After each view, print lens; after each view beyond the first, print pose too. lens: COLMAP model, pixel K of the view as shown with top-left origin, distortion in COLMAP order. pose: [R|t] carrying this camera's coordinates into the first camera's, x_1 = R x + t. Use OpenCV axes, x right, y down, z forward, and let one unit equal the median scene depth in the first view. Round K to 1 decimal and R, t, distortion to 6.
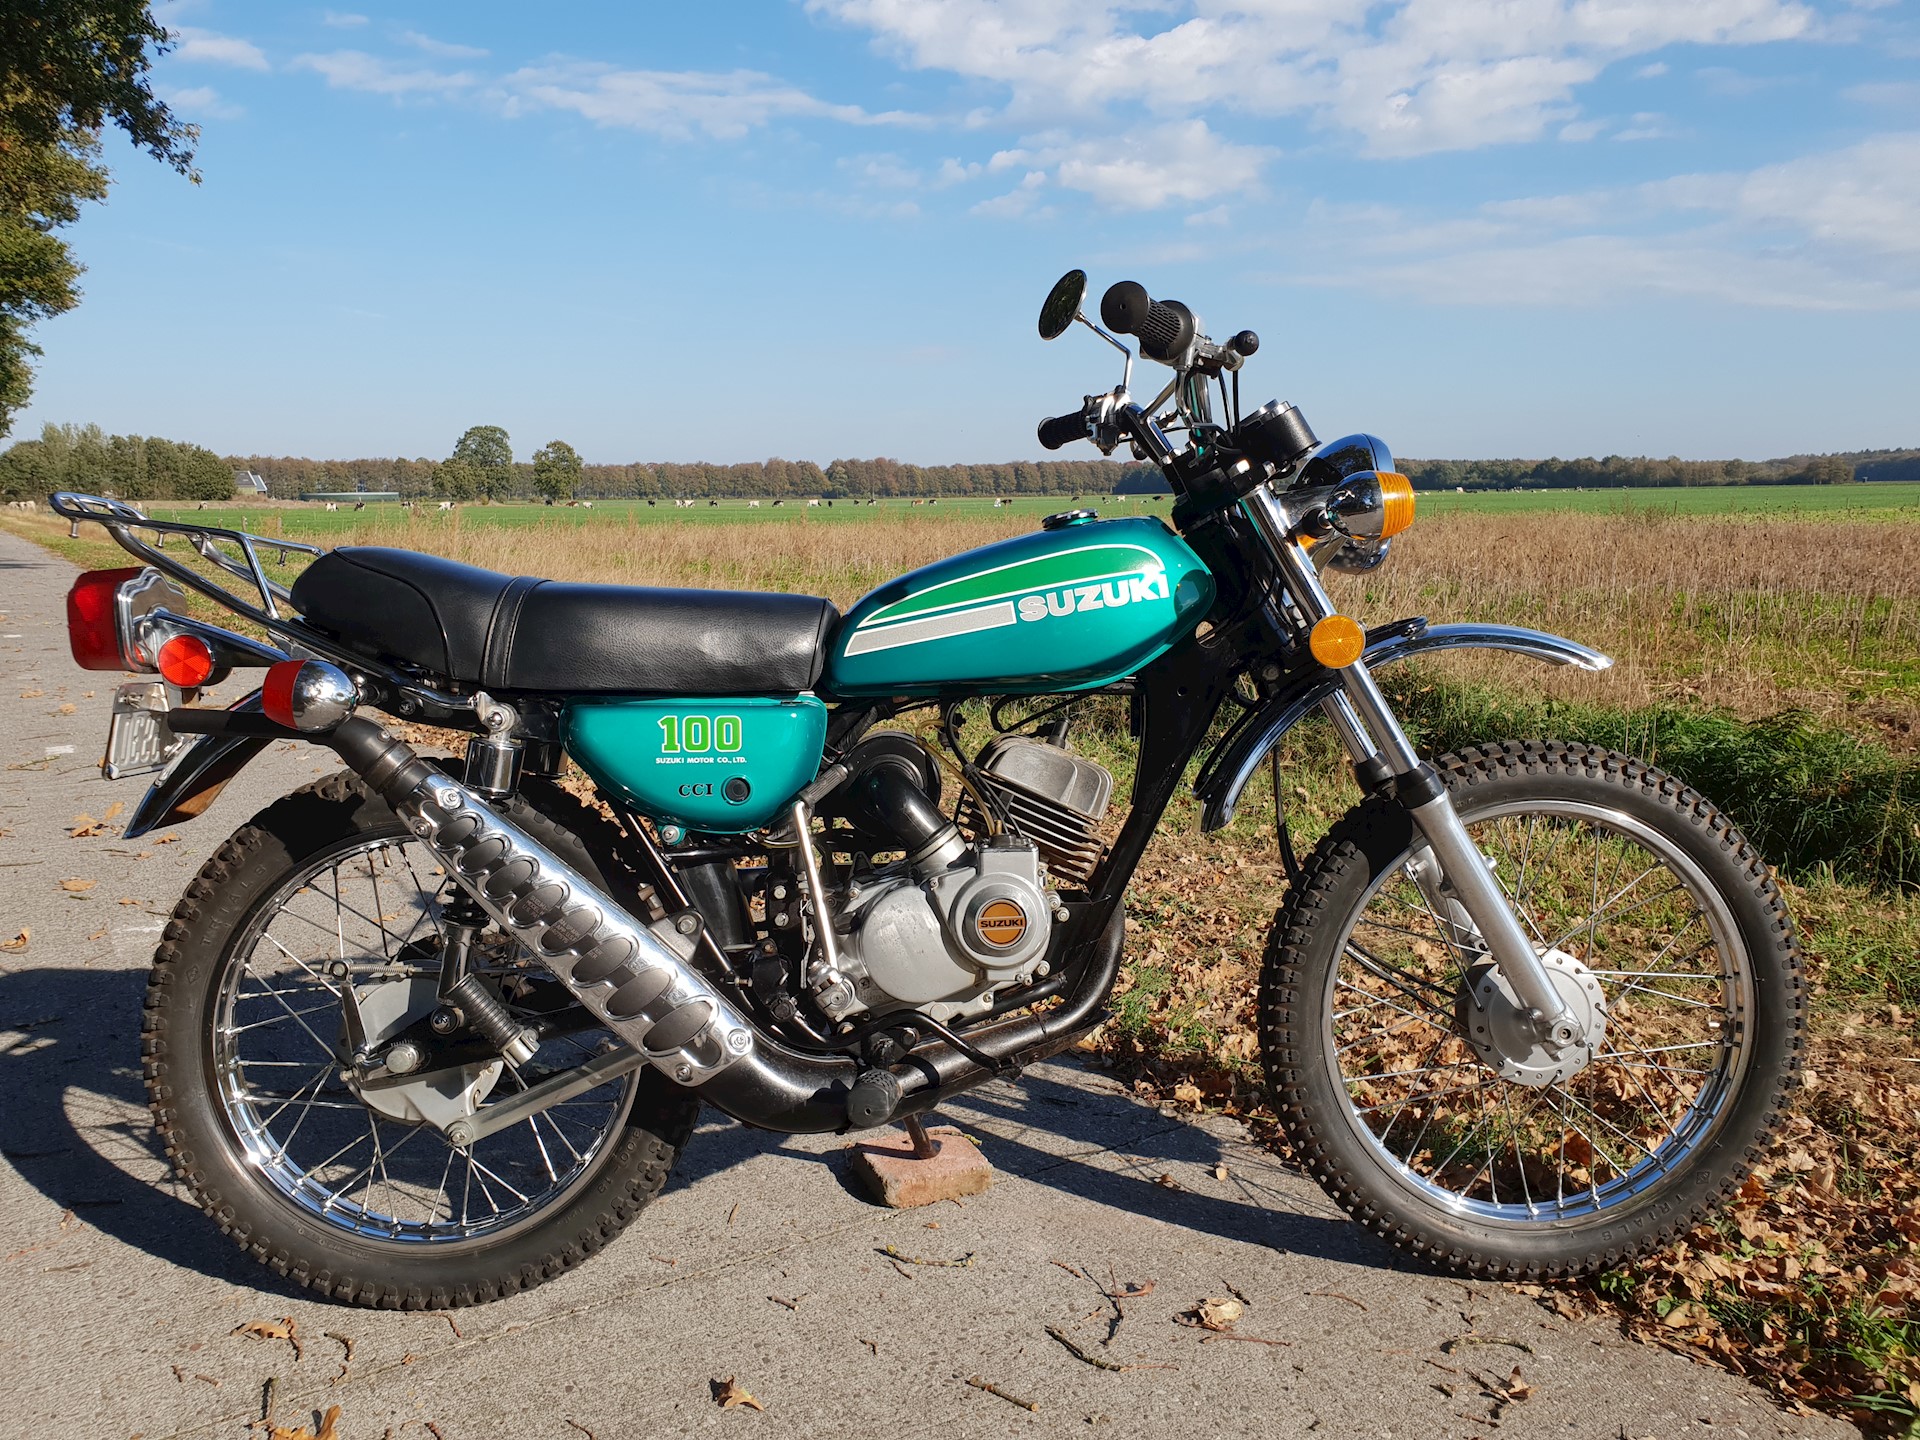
lens RADIAL K [[1511.1, 0, 959.9], [0, 1511.1, 728.9], [0, 0, 1]] dist [0.033192, -0.015327]
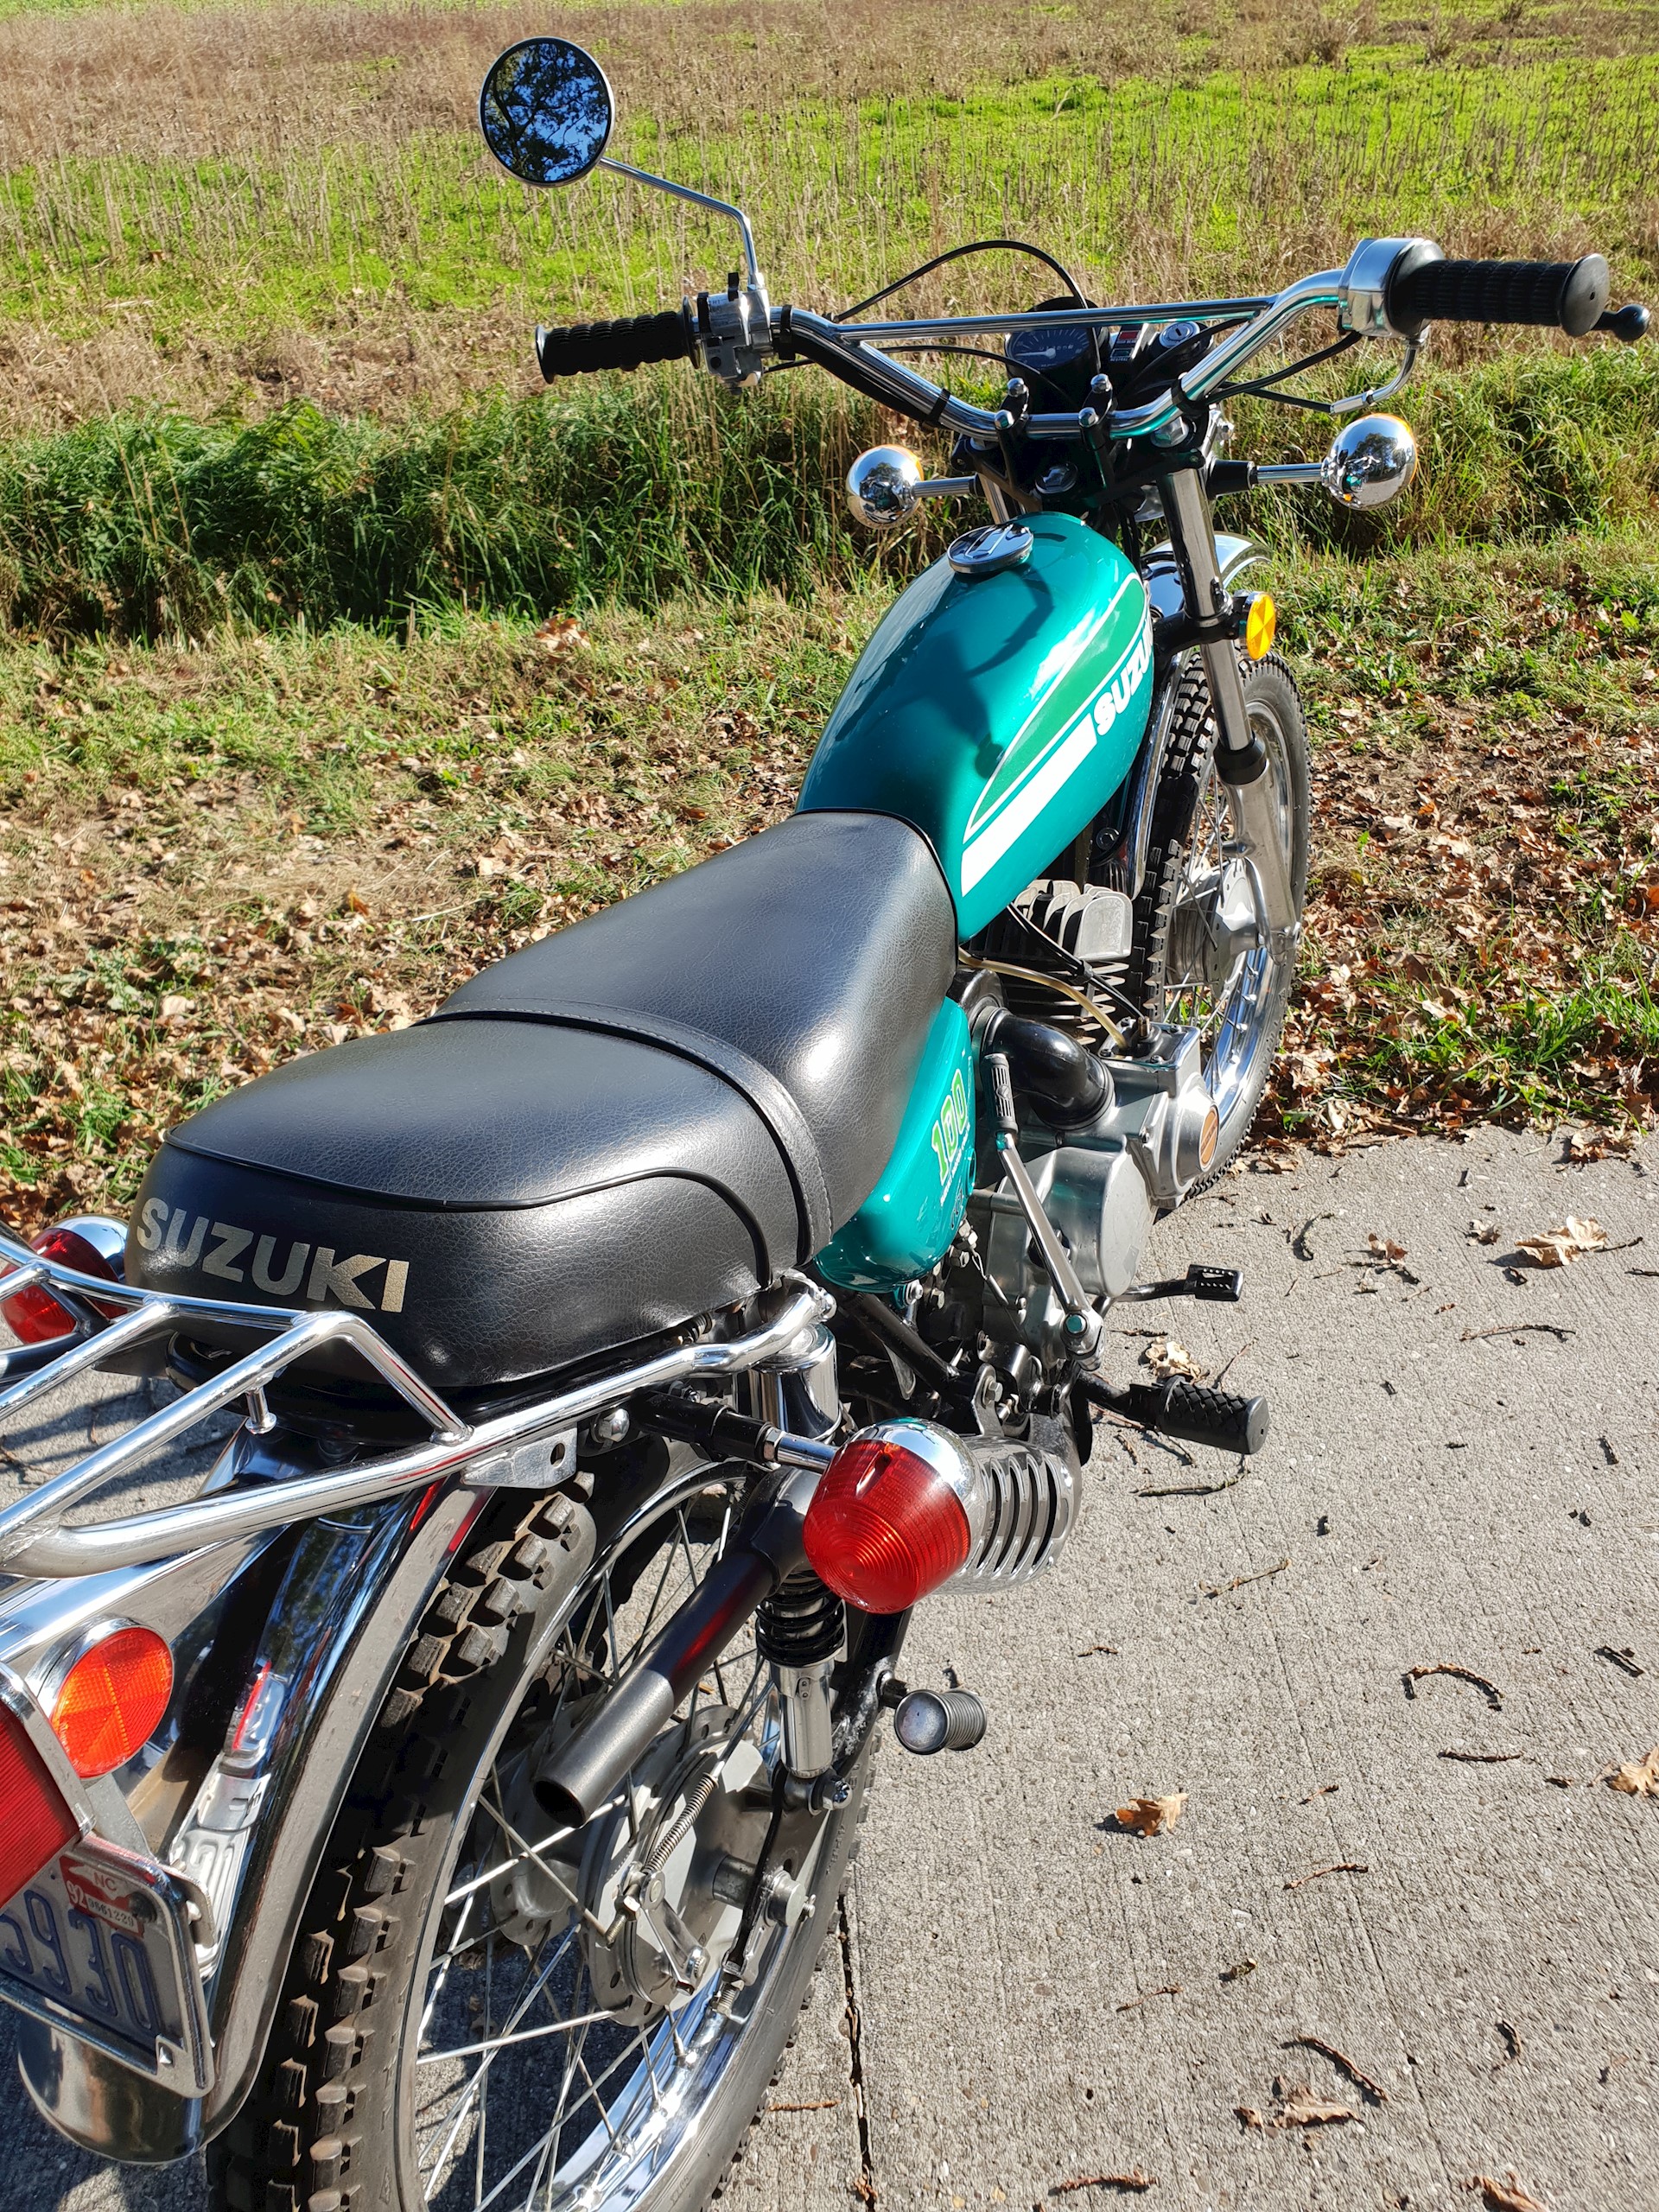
lens RADIAL K [[1755.6, 0, 826.2], [0, 1755.6, 1115.6], [0, 0, 1]] dist [0.004020, 0.011677]
pose [[0.487031, -0.506185, 0.711743, -0.641101], [0.168605, 0.854086, 0.492045, -0.322132], [-0.856956, -0.119638, 0.501312, 0.669662]]
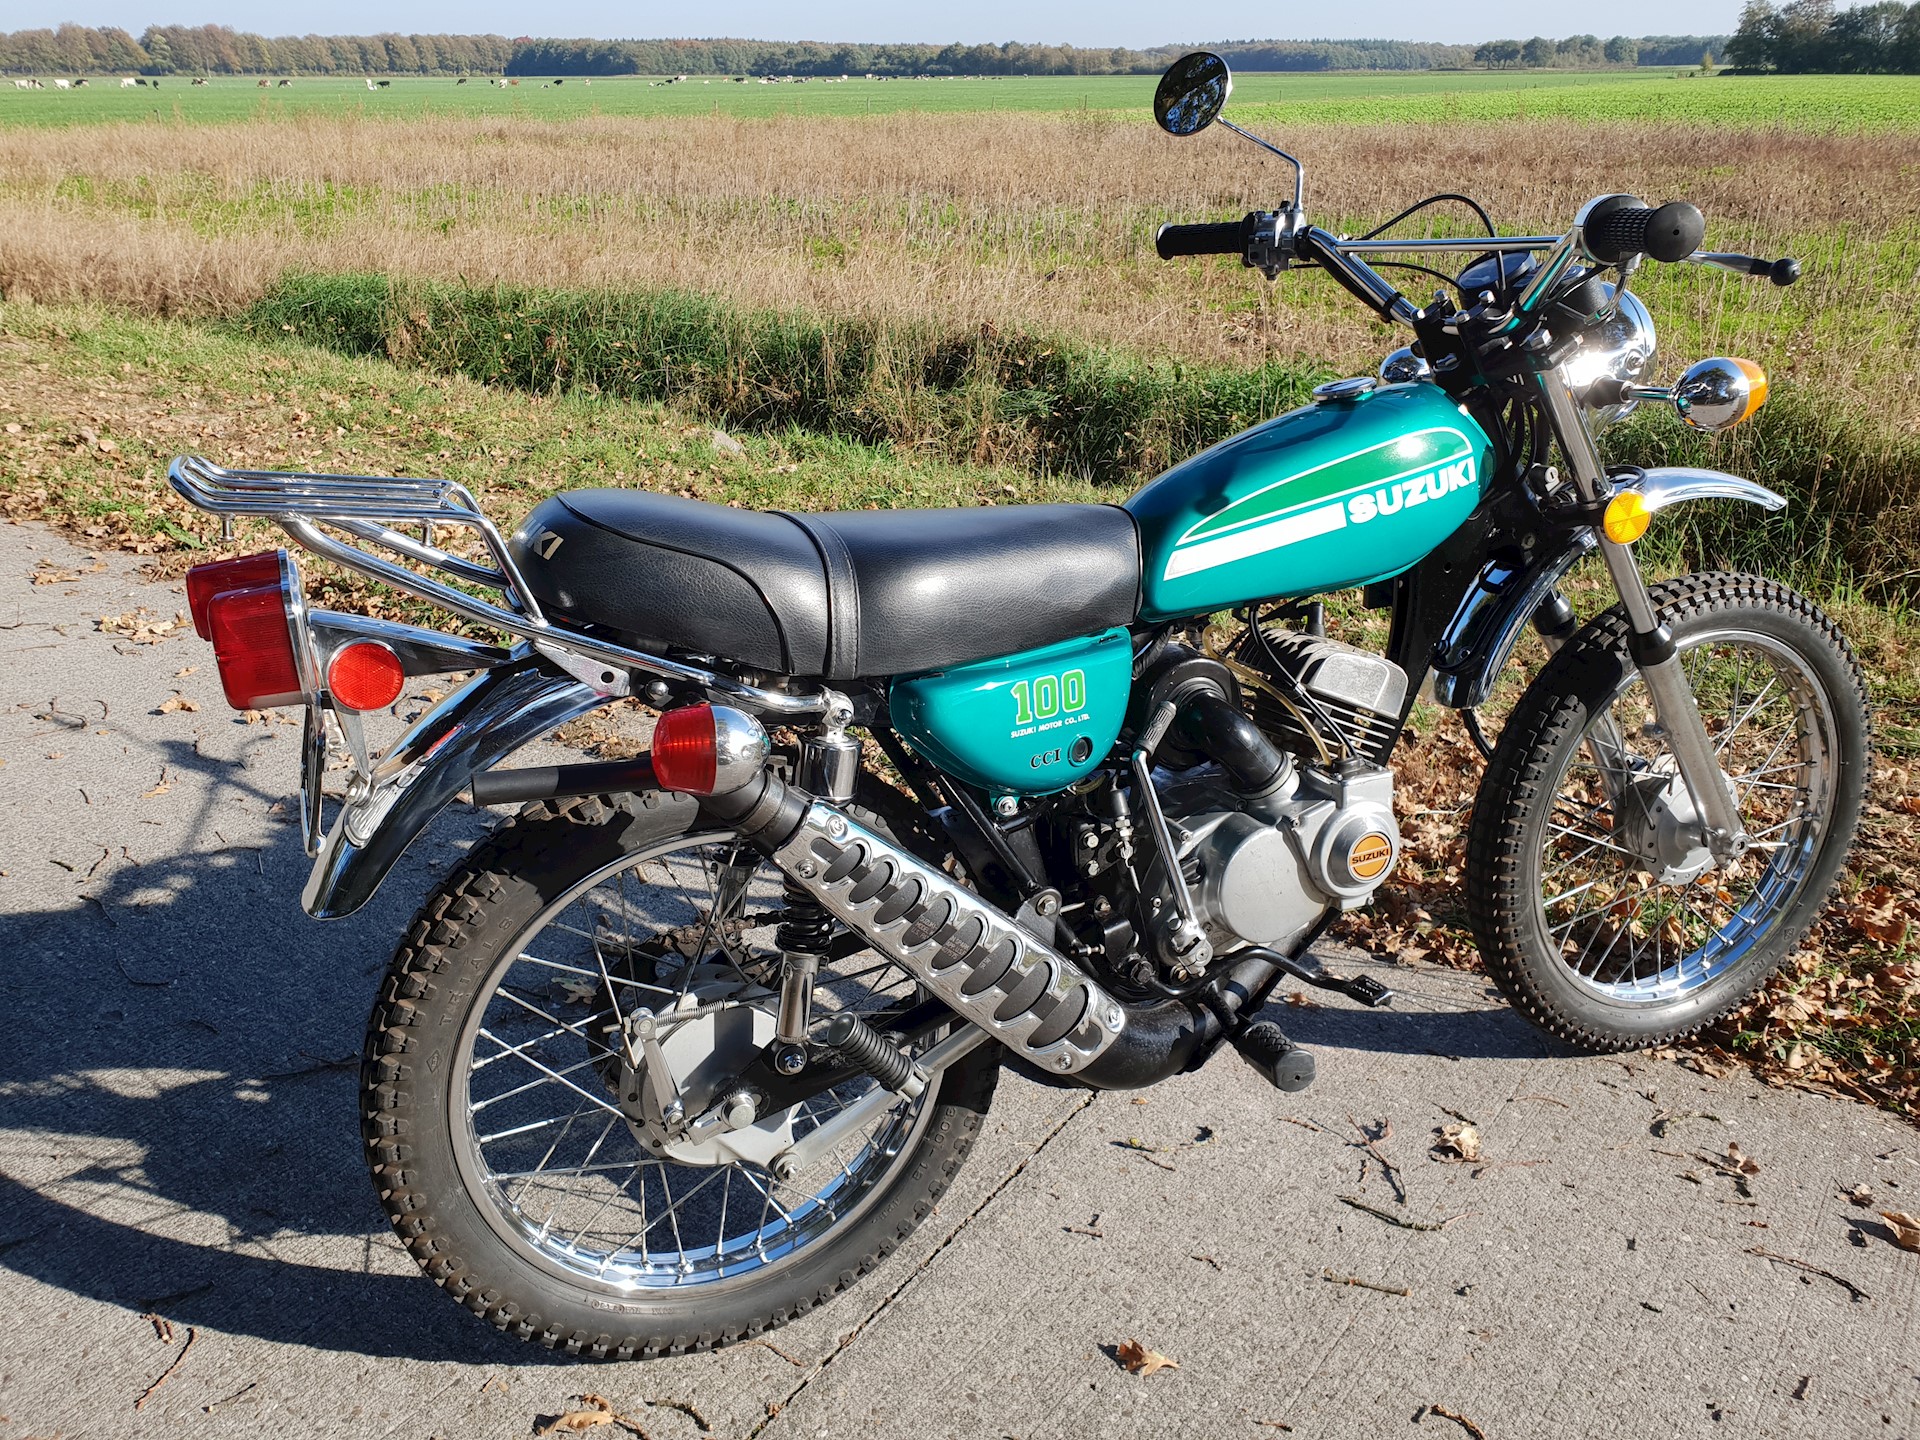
lens RADIAL K [[1518.4, 0, 953.6], [0, 1518.4, 703.4], [0, 0, 1]] dist [0.026281, -0.011588]
pose [[0.931920, -0.131921, 0.337820, -0.491149], [0.048954, 0.968727, 0.243250, -0.194987], [-0.359345, -0.210152, 0.909234, 0.222935]]
